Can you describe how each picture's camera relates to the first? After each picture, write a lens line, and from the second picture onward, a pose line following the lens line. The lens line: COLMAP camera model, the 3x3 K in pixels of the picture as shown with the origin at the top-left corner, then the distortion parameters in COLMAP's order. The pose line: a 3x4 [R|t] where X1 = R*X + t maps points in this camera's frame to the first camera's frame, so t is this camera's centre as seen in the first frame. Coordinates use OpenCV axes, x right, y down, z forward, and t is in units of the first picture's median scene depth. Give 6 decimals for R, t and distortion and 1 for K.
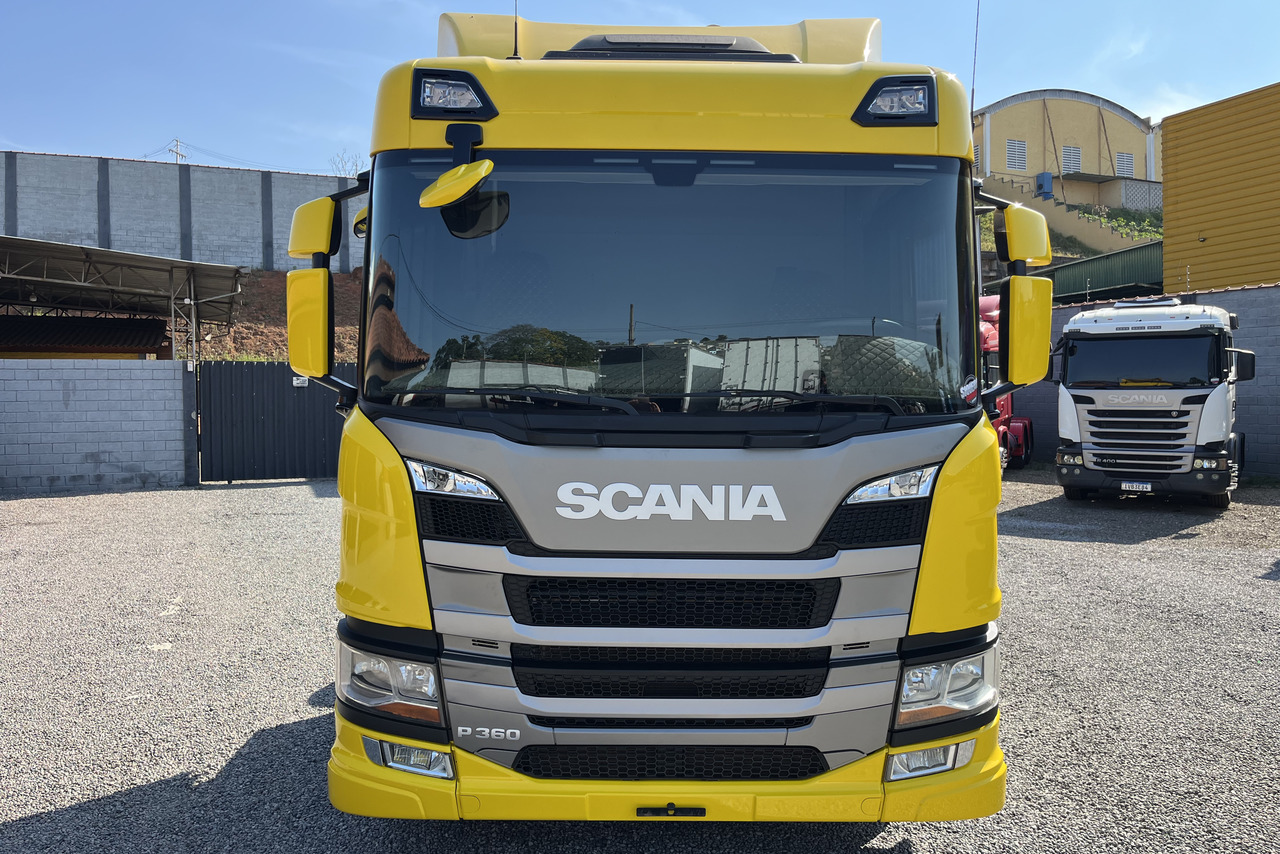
lens RADIAL K [[964.9, 0, 639.9], [0, 964.9, 418.5], [0, 0, 1]] dist [0.031376, -0.023007]
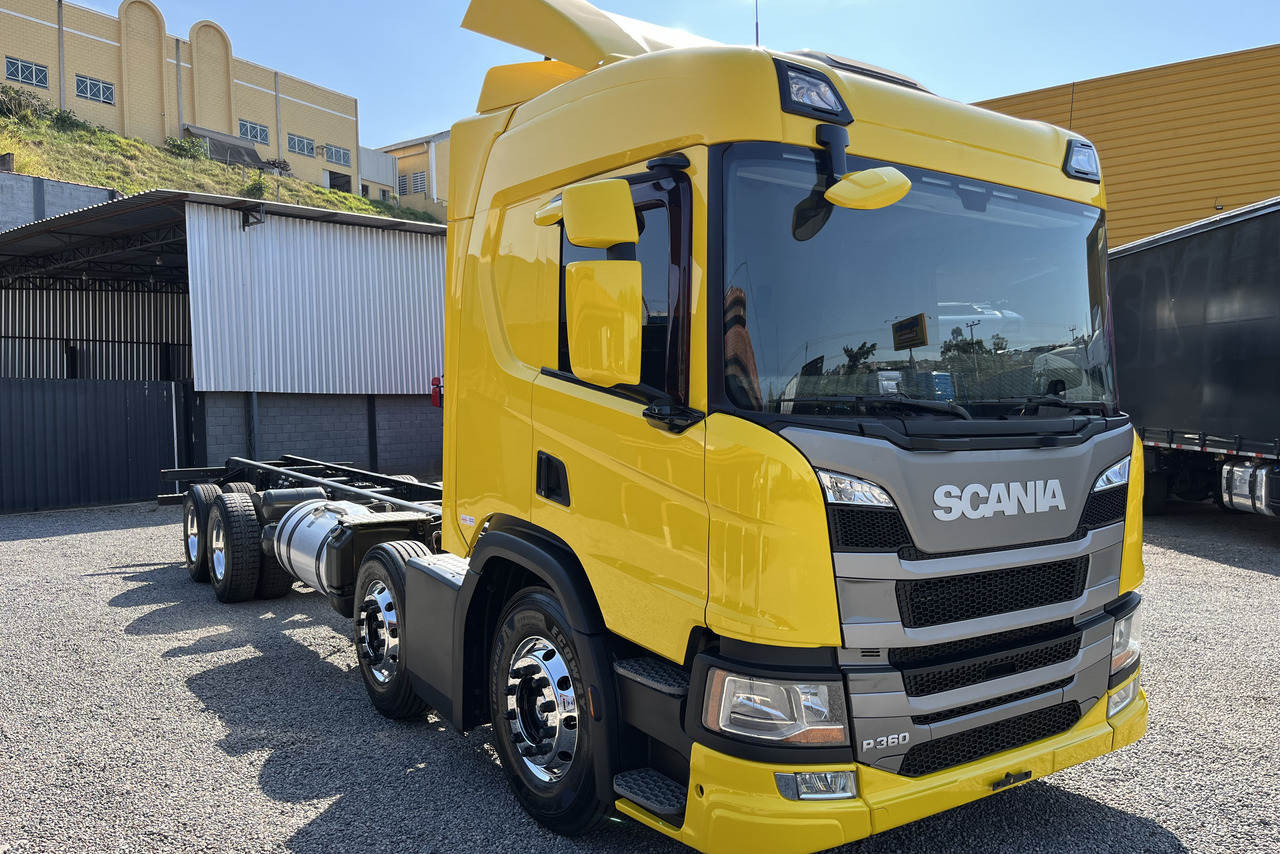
lens RADIAL K [[964.9, 0, 640.6], [0, 964.9, 428.2], [0, 0, 1]] dist [0.031376, -0.023007]
pose [[0.836717, -0.018594, 0.547320, -0.907062], [0.023317, 0.999727, -0.001683, -0.001609], [-0.547139, 0.014170, 0.836922, 0.298982]]
